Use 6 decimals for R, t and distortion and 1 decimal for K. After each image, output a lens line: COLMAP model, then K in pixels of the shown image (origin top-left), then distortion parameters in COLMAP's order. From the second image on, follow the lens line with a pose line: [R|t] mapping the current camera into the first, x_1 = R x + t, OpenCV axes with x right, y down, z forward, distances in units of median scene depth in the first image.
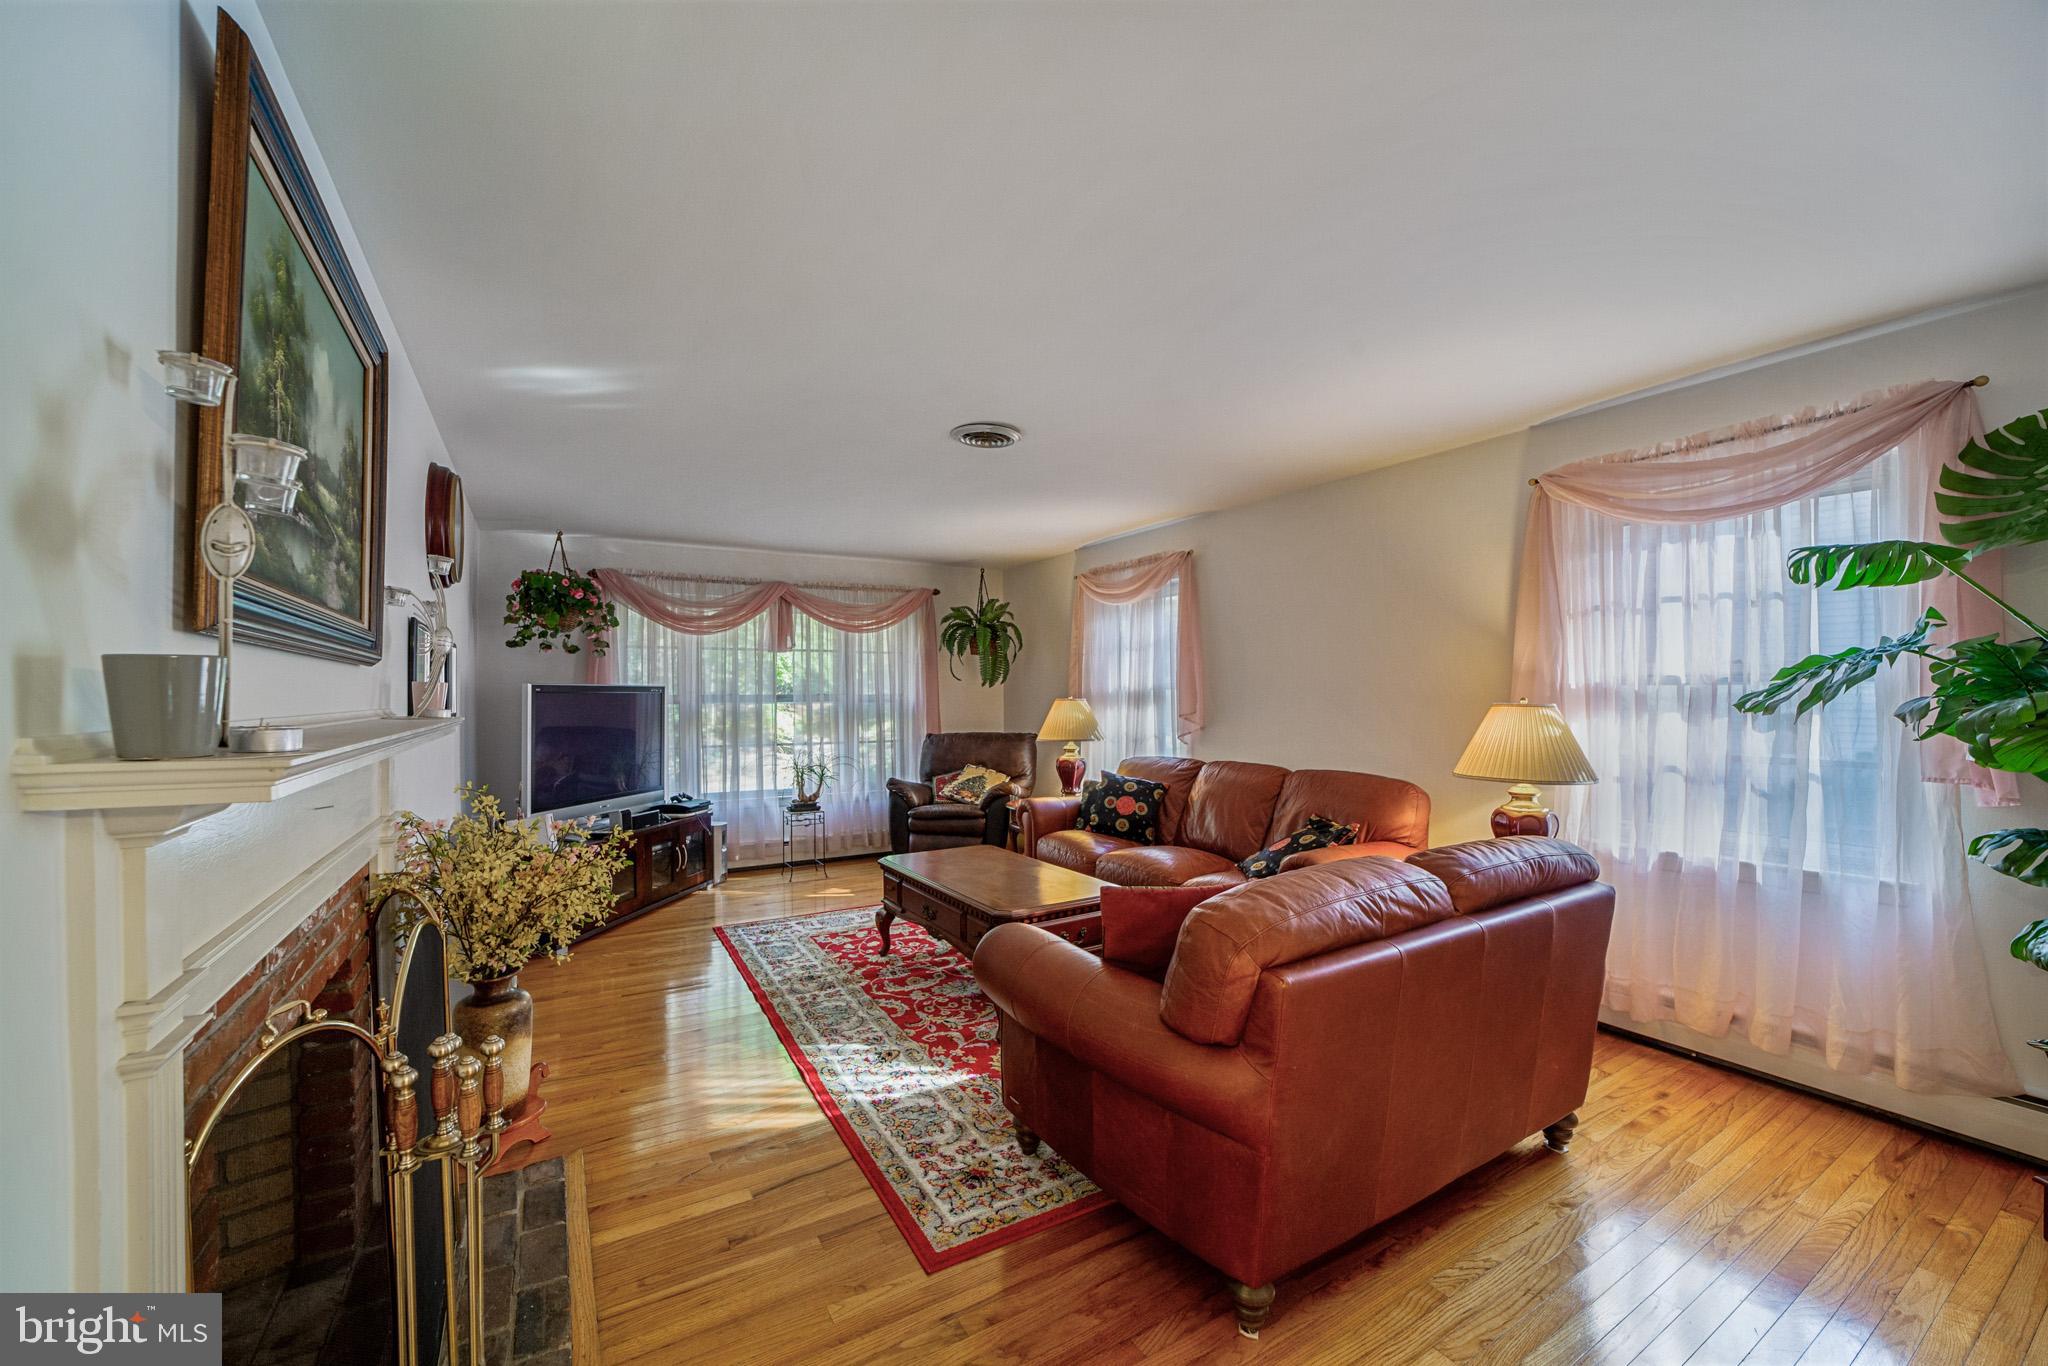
lens RADIAL K [[798.3, 0, 1028.8], [0, 798.3, 686.7], [0, 0, 1]] dist [0.008894, 0.001000]
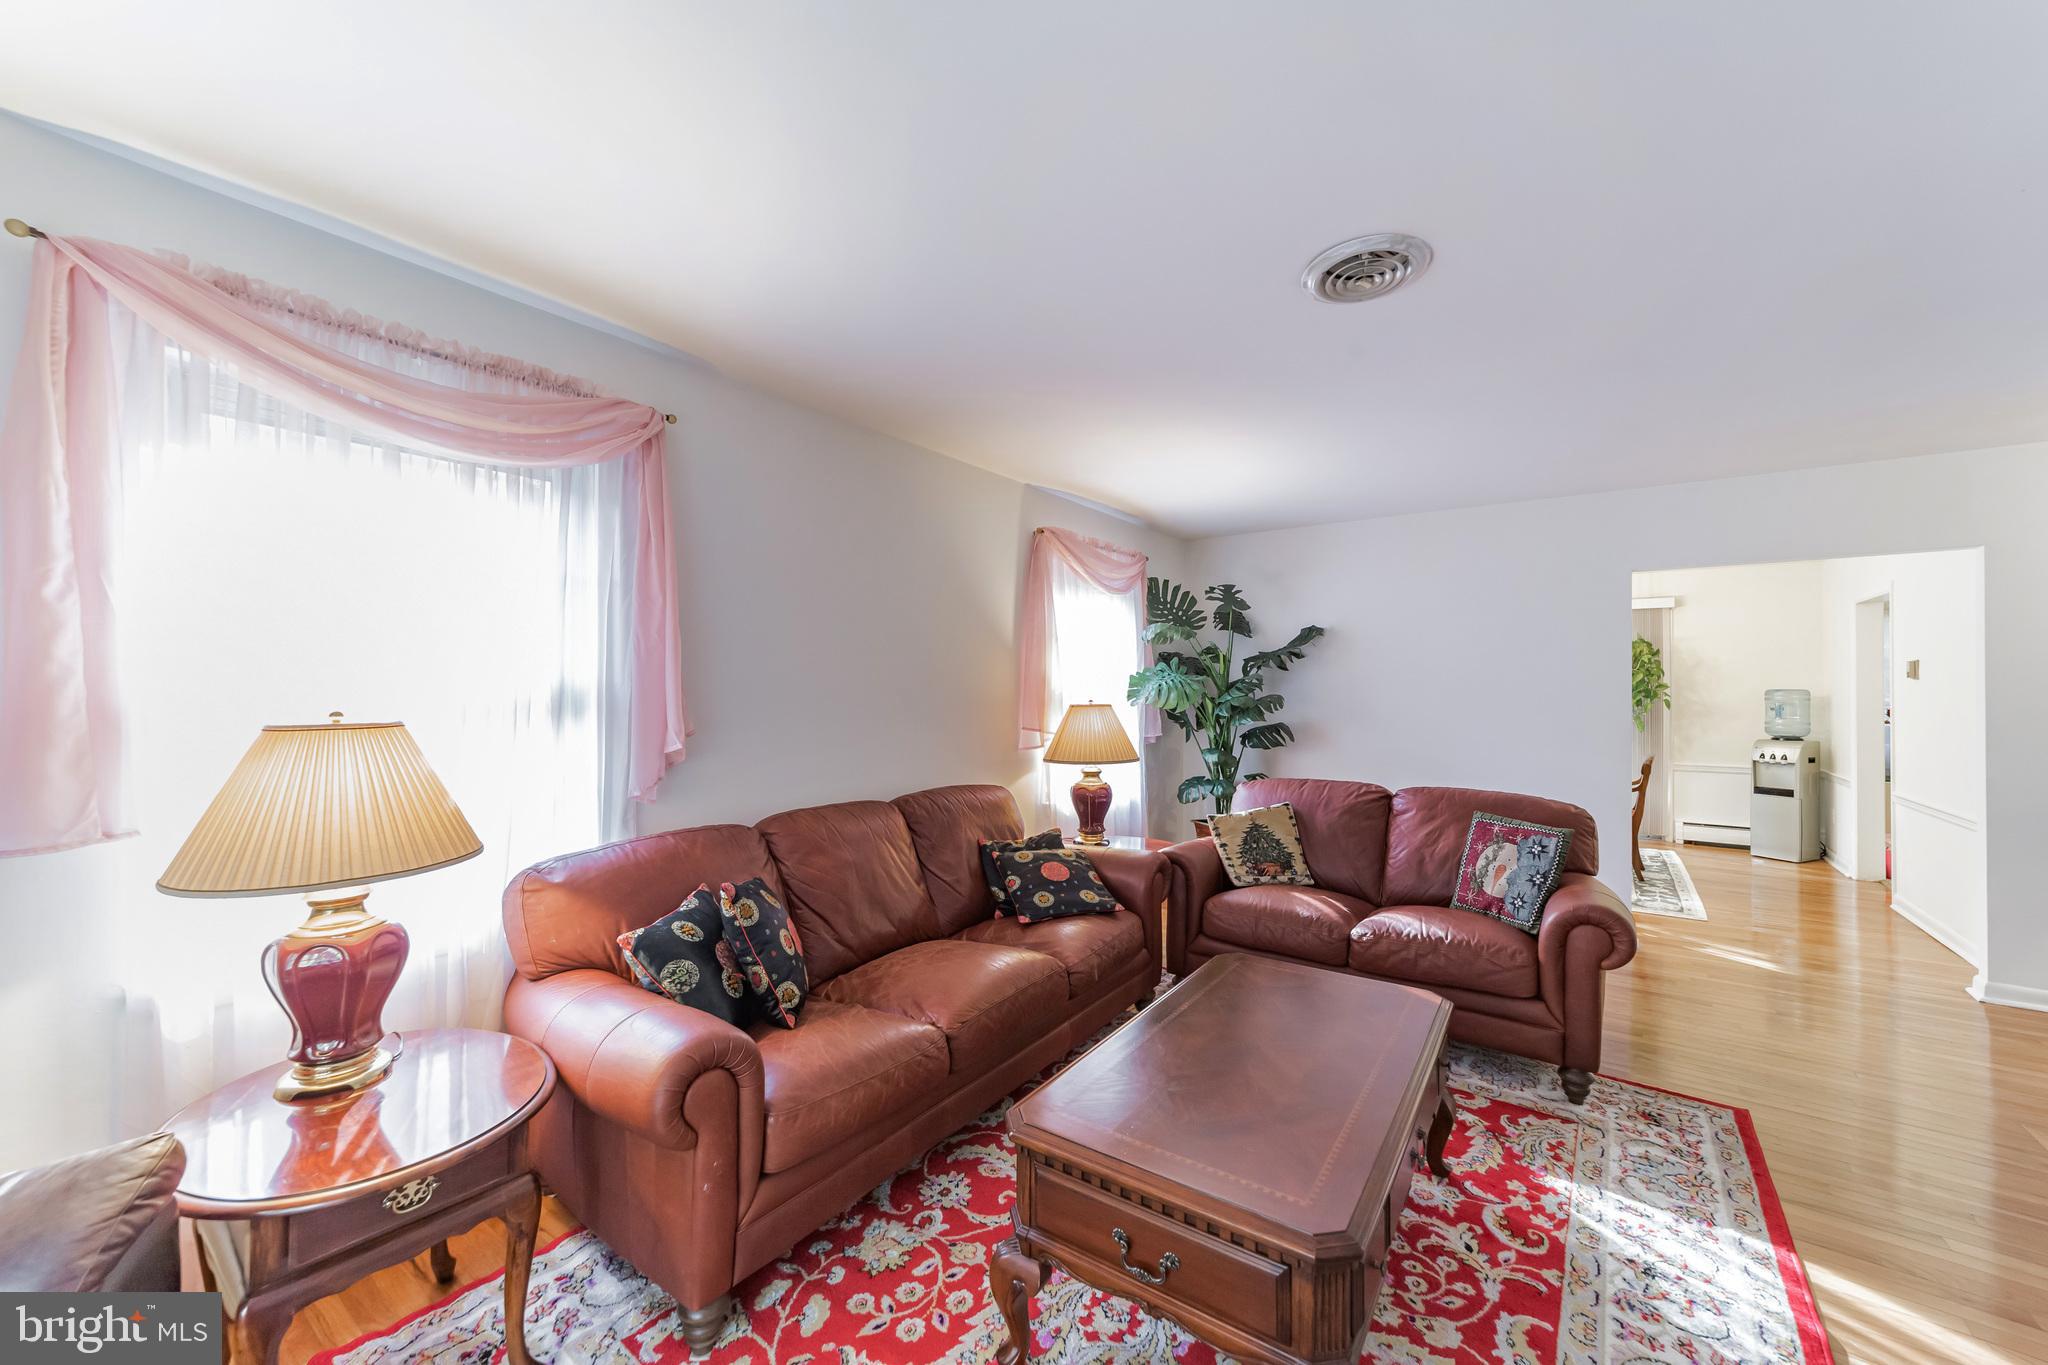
lens RADIAL K [[798.3, 0, 988.7], [0, 798.3, 678.6], [0, 0, 1]] dist [0.008894, 0.001000]
pose [[-0.374767, 0.014052, 0.927013, -0.558434], [-0.000931, 0.999879, -0.015533, 0.005187], [-0.927119, -0.006684, -0.374708, 1.642851]]
